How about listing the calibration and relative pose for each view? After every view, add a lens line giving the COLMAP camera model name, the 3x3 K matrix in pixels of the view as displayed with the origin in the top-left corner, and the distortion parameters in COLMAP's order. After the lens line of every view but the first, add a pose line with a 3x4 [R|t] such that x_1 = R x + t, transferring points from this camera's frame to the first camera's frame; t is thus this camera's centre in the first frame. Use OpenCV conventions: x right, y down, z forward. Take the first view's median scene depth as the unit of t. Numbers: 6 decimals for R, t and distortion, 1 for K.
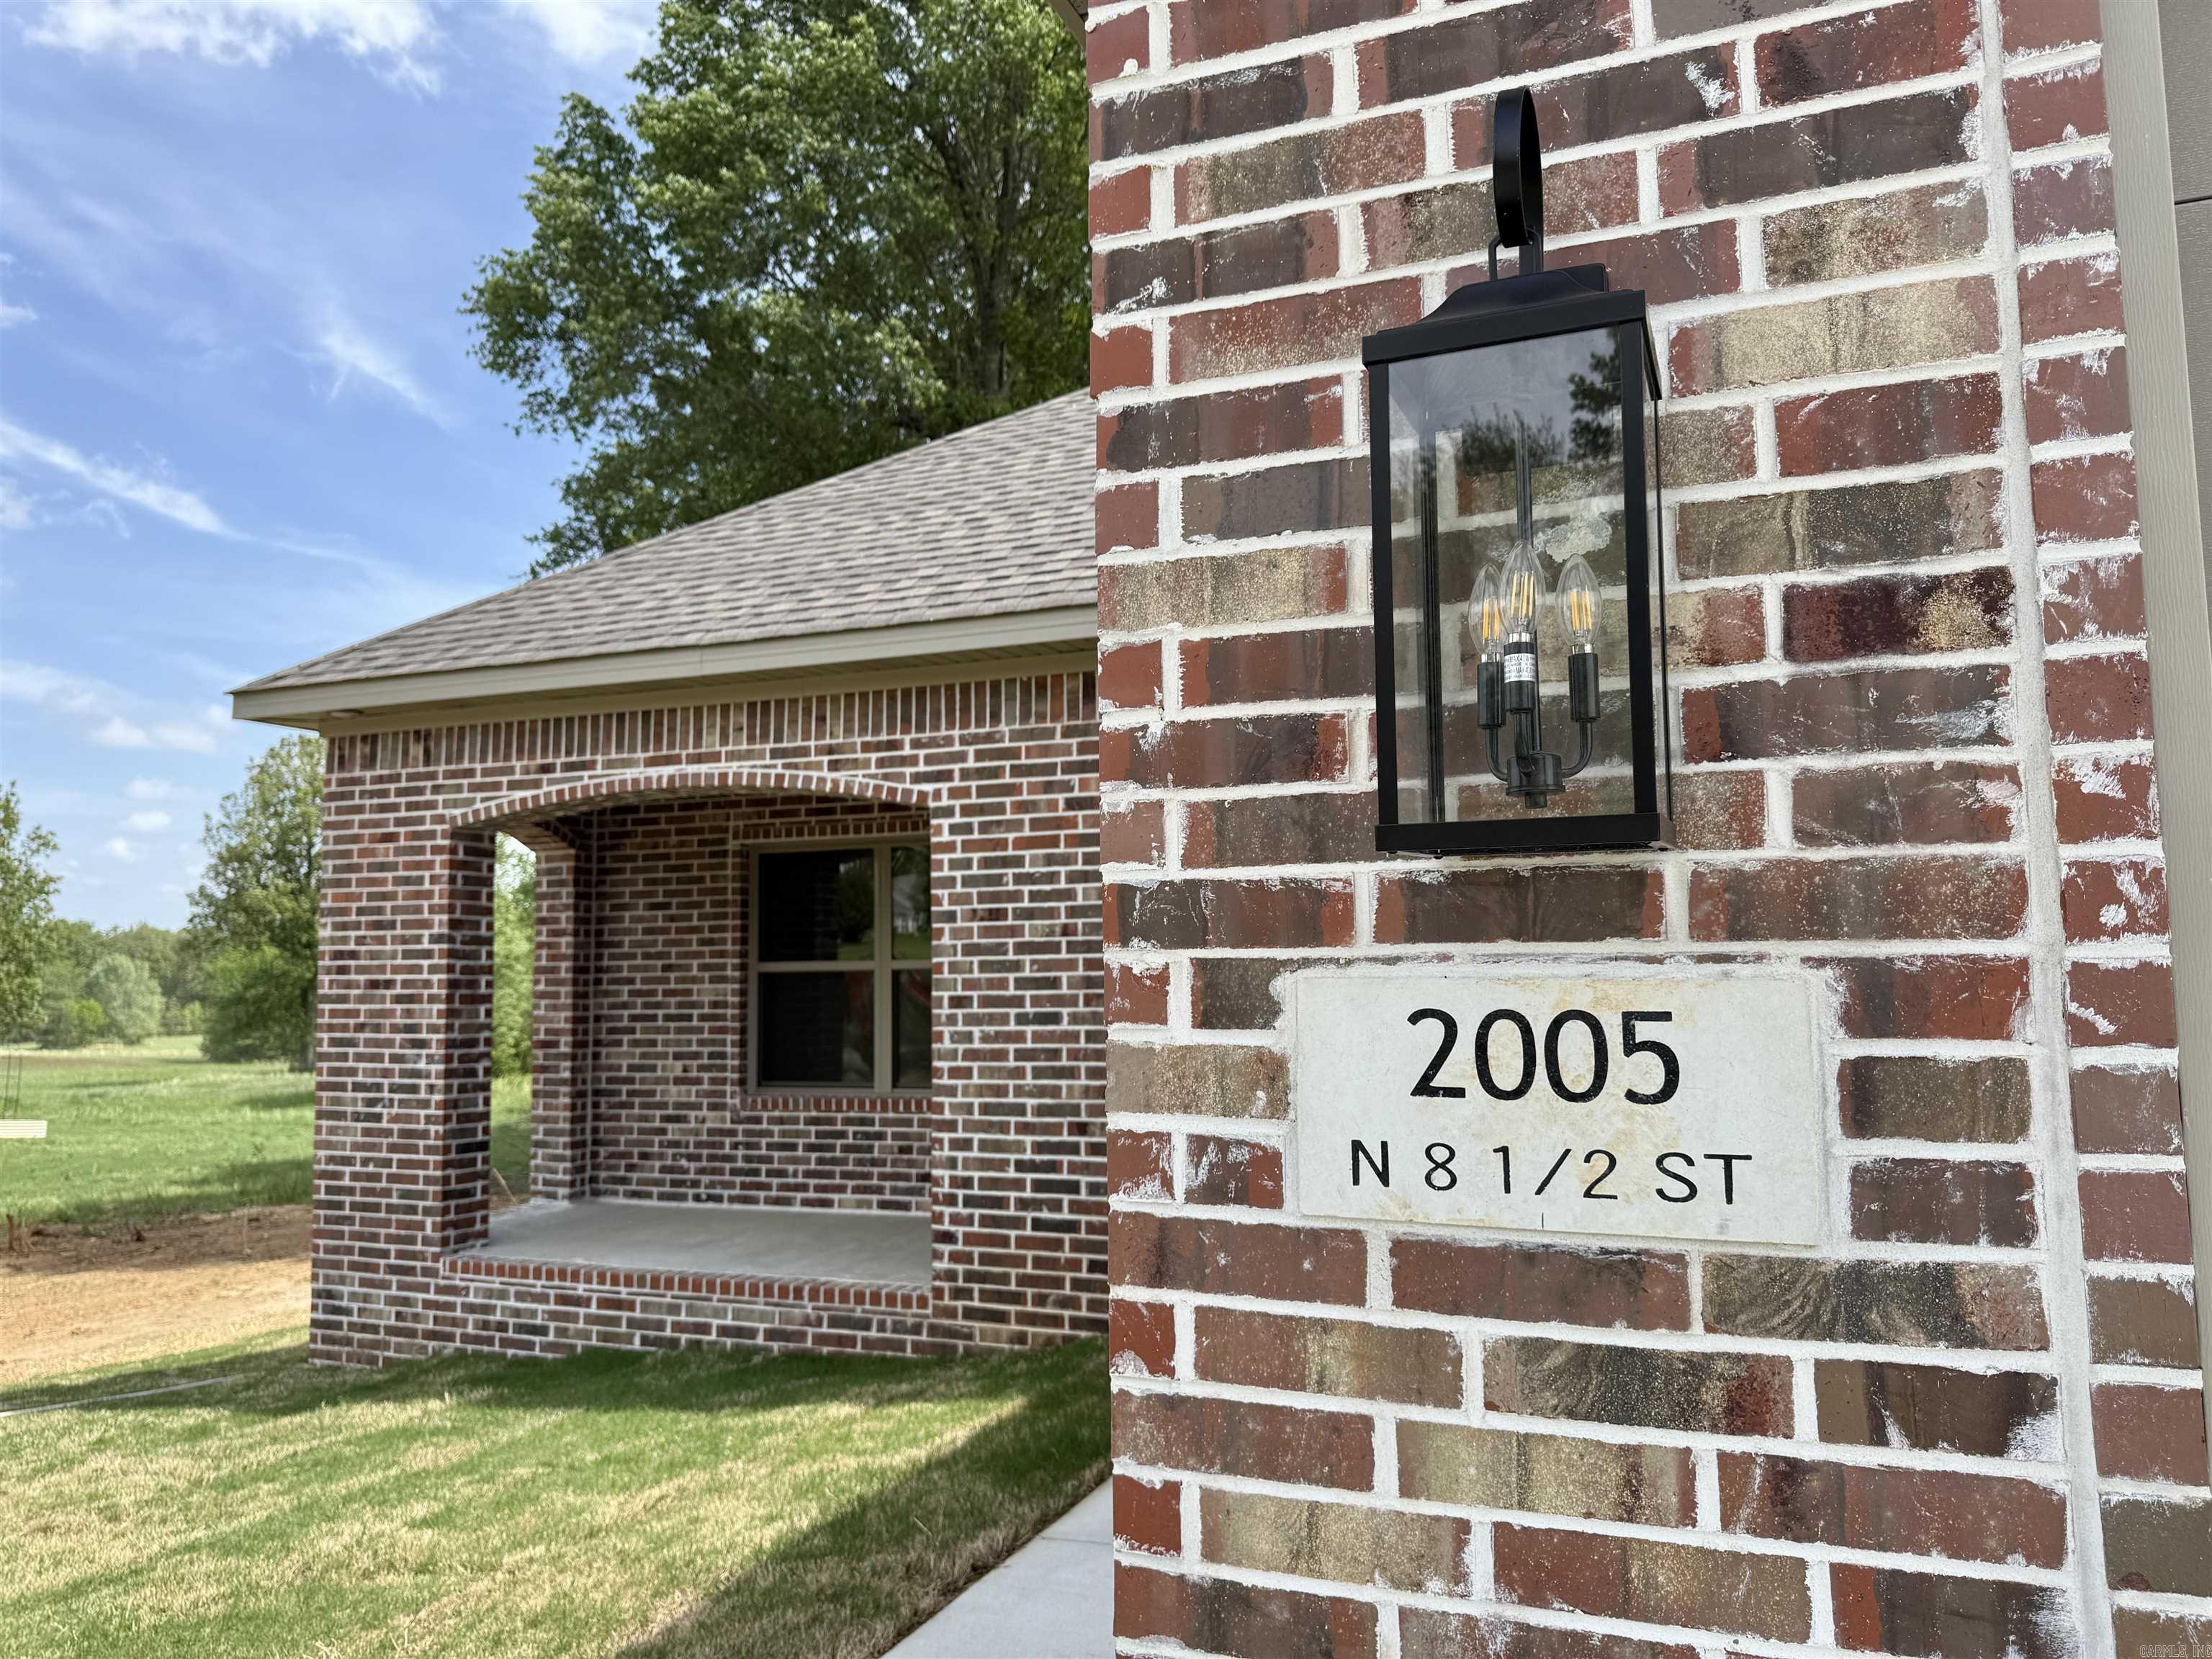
lens RADIAL K [[1548.4, 0, 1106.0], [0, 1548.4, 829.5], [0, 0, 1]] dist [0.170824, -0.365579]
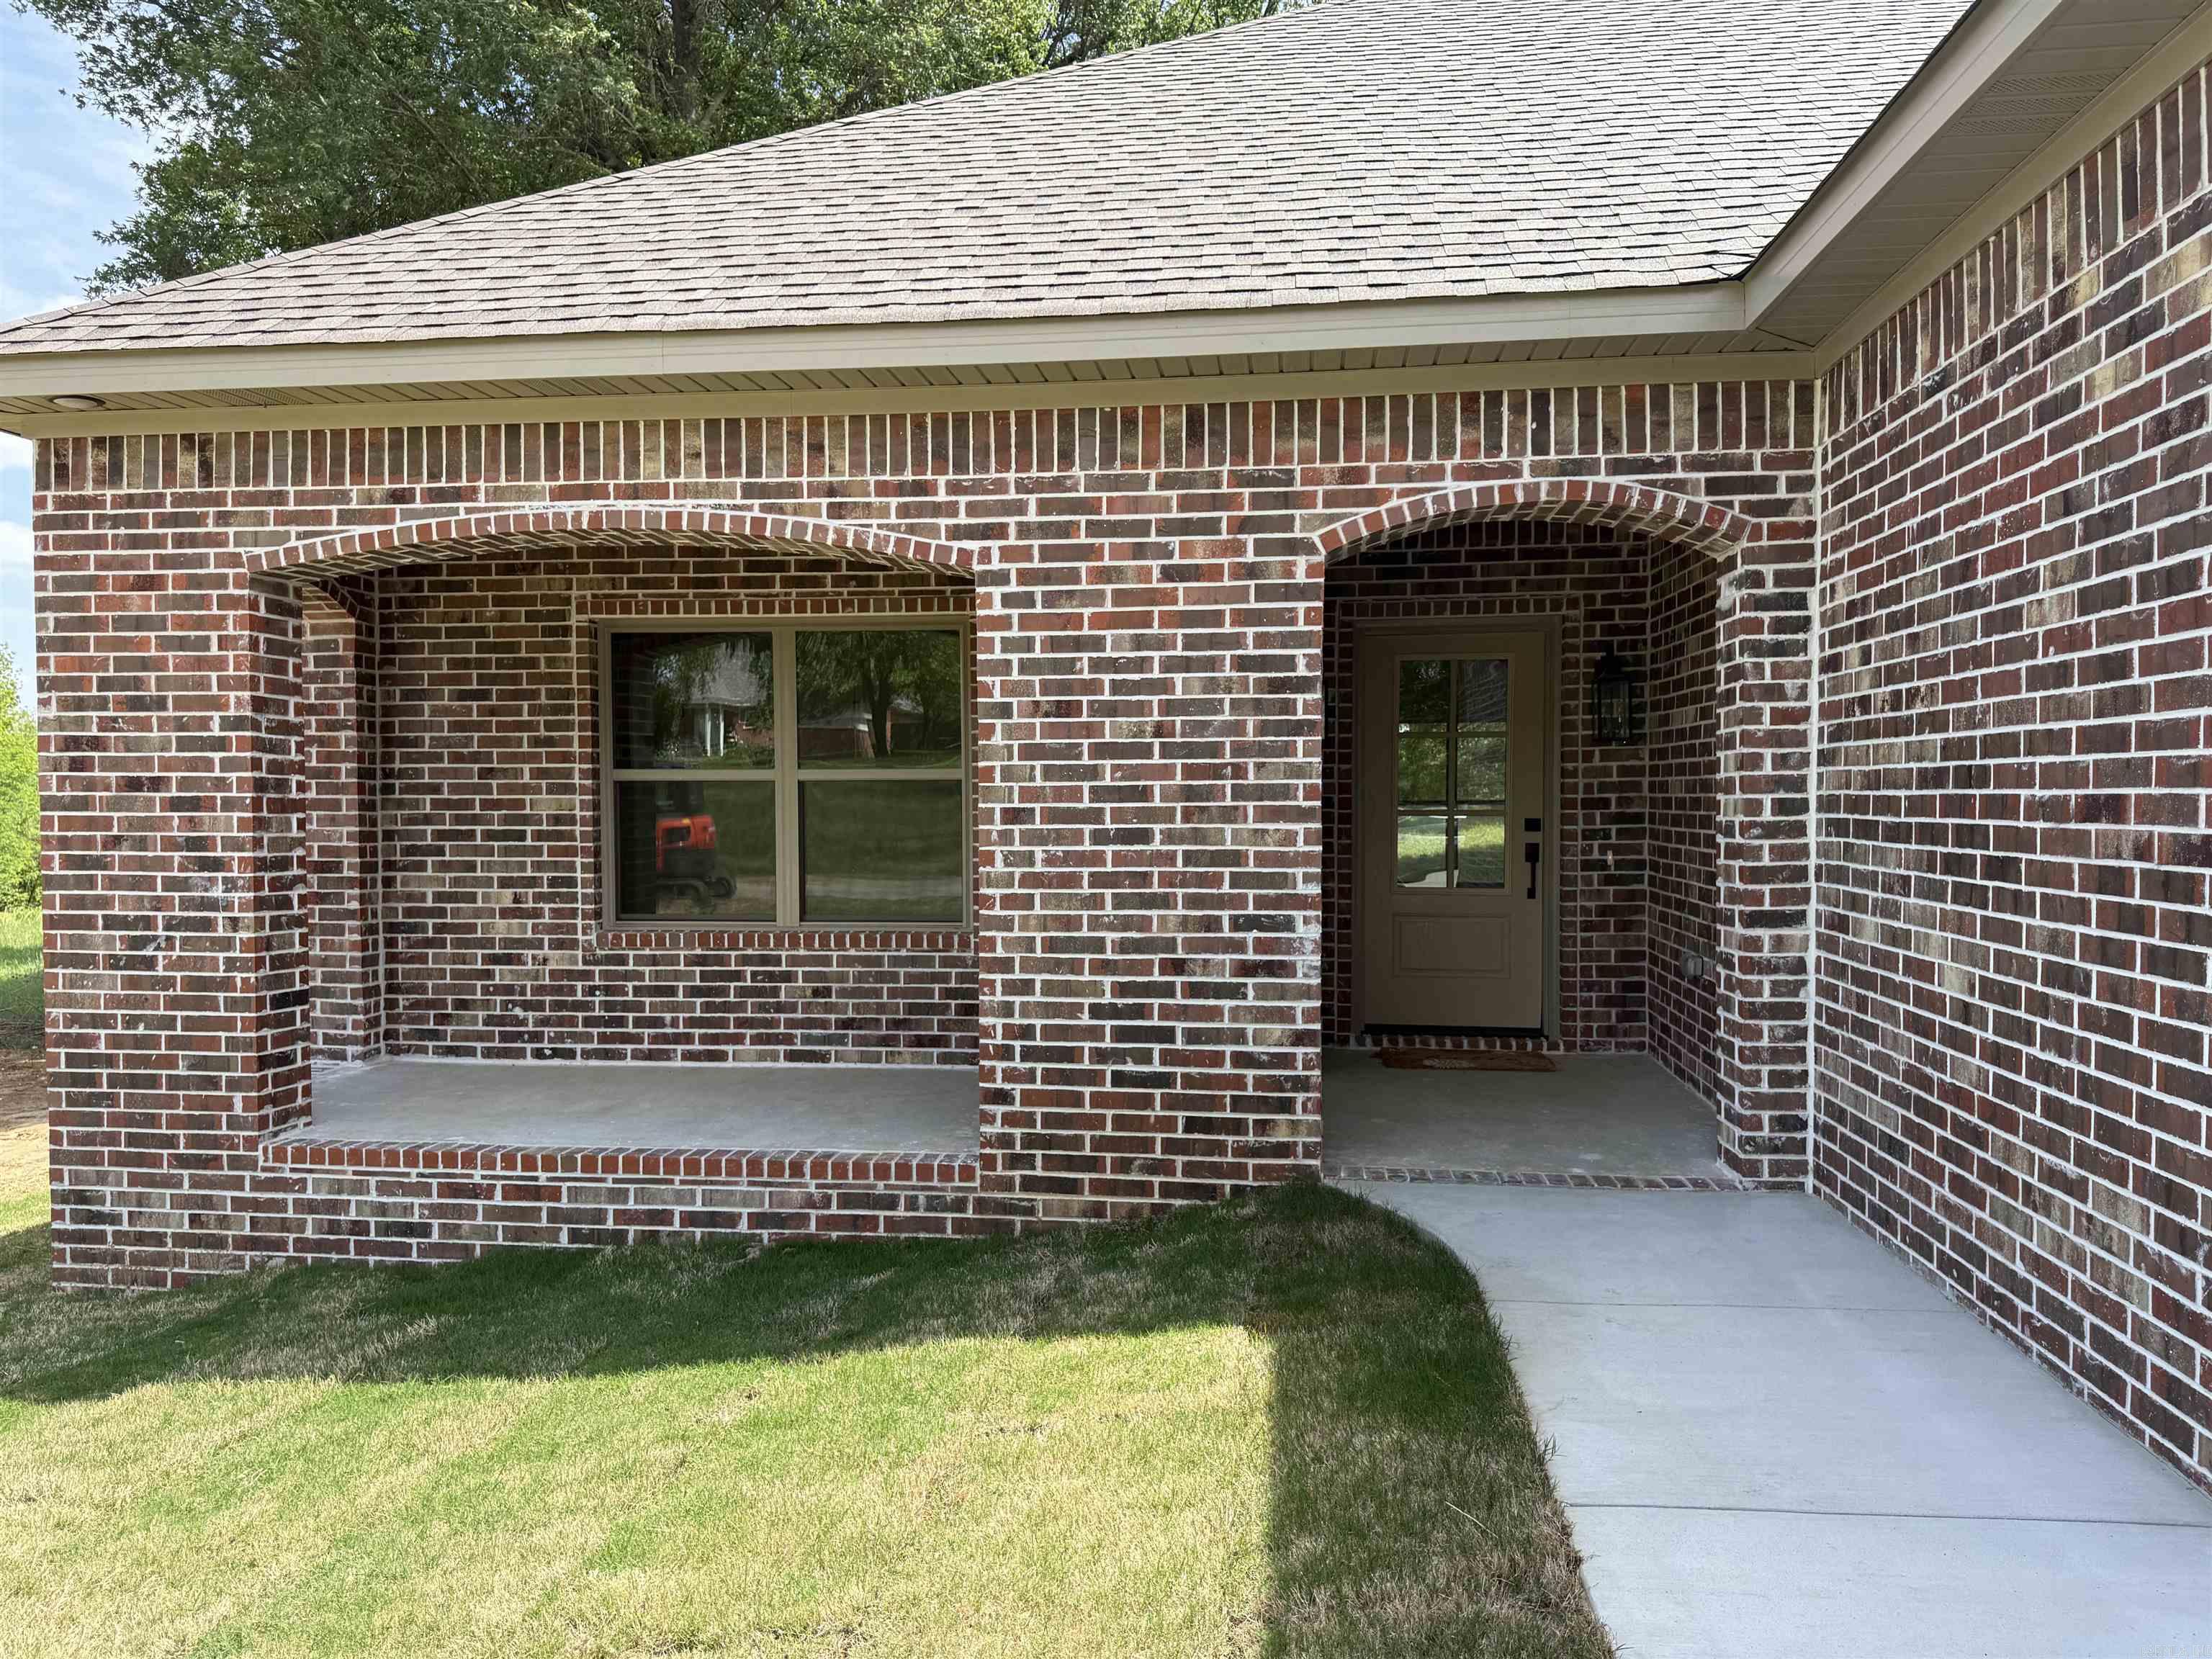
lens RADIAL K [[1545.1, 0, 1093.8], [0, 1545.1, 842.7], [0, 0, 1]] dist [0.142270, -0.231670]
pose [[0.966102, 0.004376, 0.258125, -0.240027], [-0.034288, 0.993174, 0.111492, 0.030561], [-0.255875, -0.116563, 0.959657, 0.194575]]
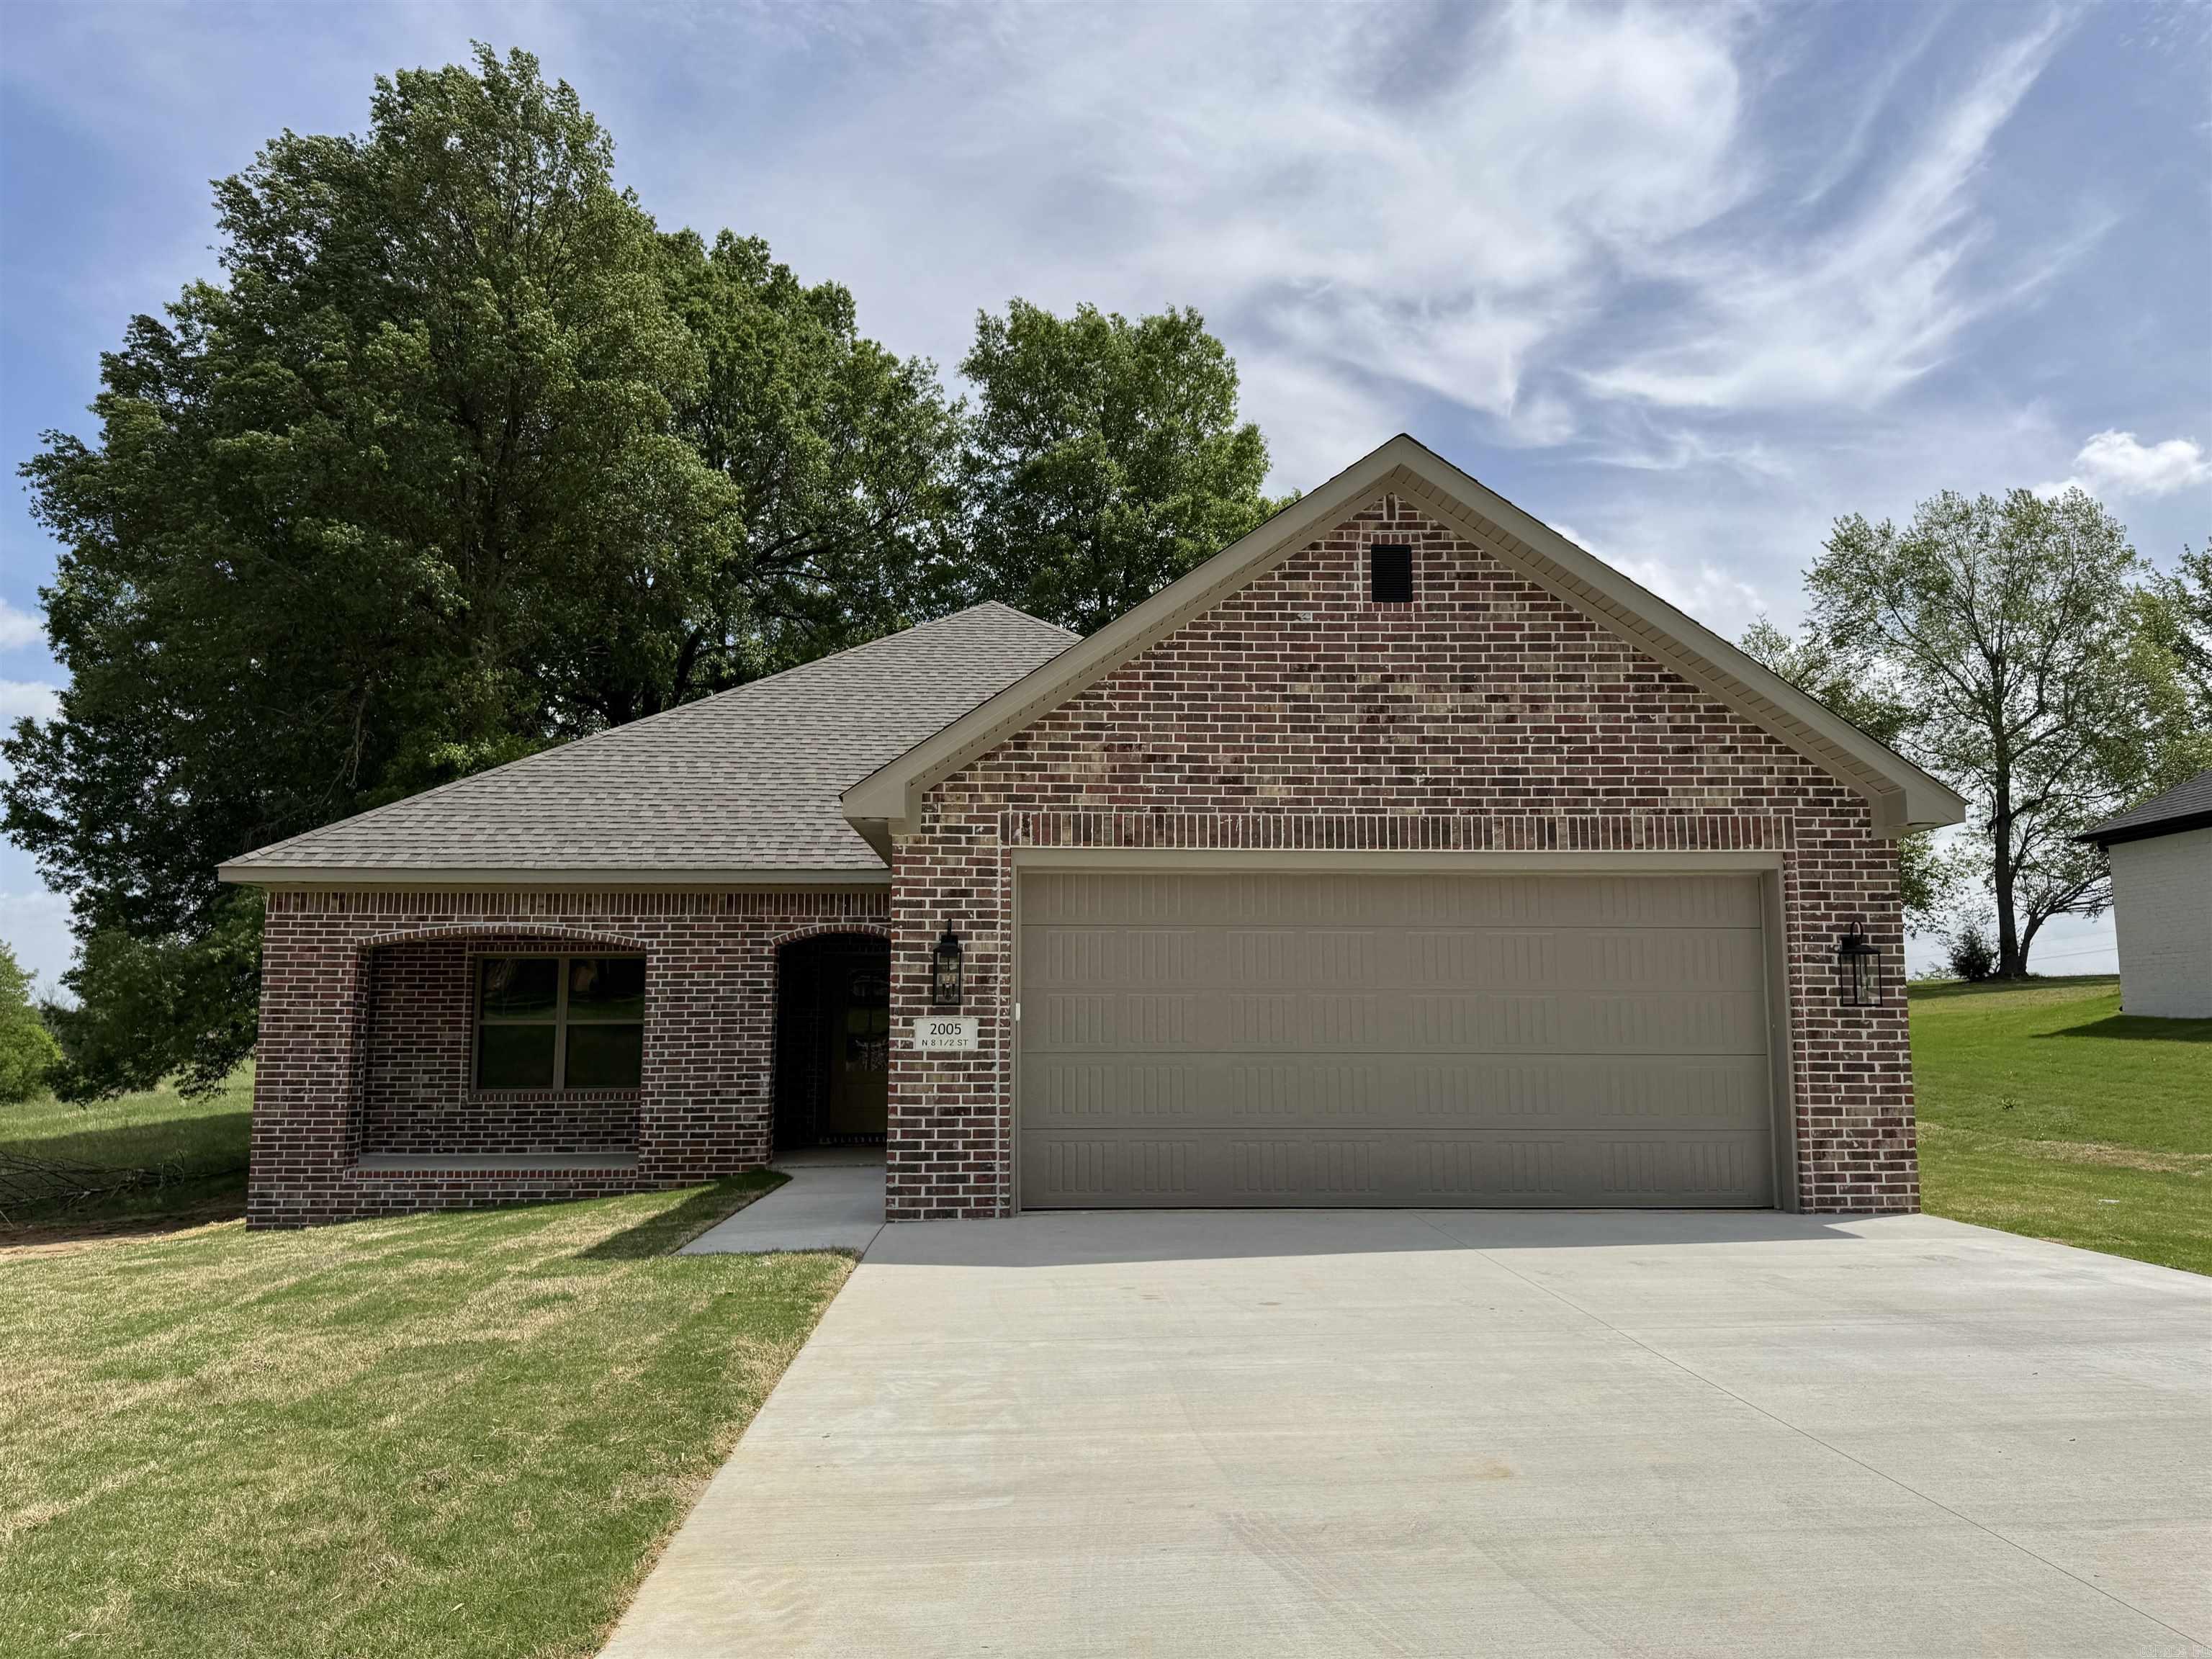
lens RADIAL K [[1522.8, 0, 1136.2], [0, 1522.8, 824.6], [0, 0, 1]] dist [0.120653, -0.248604]
pose [[0.897328, 0.069910, 0.435792, -0.420843], [-0.048735, 0.997032, -0.059595, -0.087596], [-0.438665, 0.032239, 0.898072, -1.173512]]
